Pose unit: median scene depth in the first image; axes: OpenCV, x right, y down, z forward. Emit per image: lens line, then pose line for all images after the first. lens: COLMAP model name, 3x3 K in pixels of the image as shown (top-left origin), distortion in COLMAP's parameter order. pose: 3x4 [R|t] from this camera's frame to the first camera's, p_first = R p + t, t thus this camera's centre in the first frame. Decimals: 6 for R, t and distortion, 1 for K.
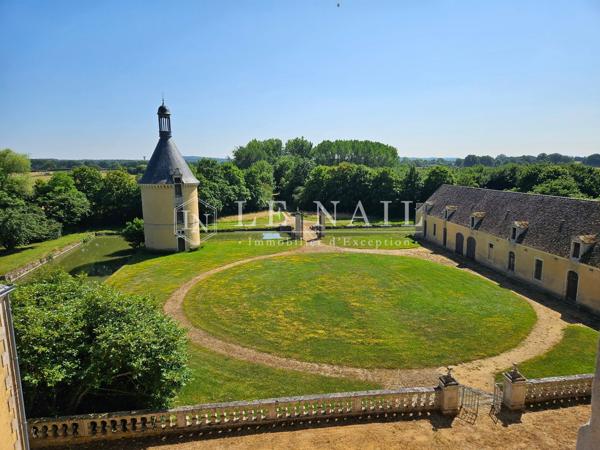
lens RADIAL K [[397.6, 0, 300.0], [0, 397.6, 225.0], [0, 0, 1]] dist [0.031397, -0.002661]
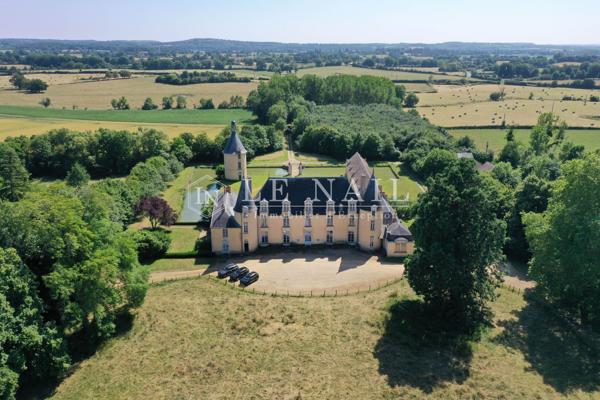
lens RADIAL K [[449.0, 0, 300.0], [0, 449.0, 200.0], [0, 0, 1]] dist [-0.001865, -0.002141]
pose [[0.997047, 0.040508, -0.065238, 0.206868], [-0.029732, 0.986924, 0.158421, -0.205952], [0.070802, -0.156014, 0.985214, -1.363741]]
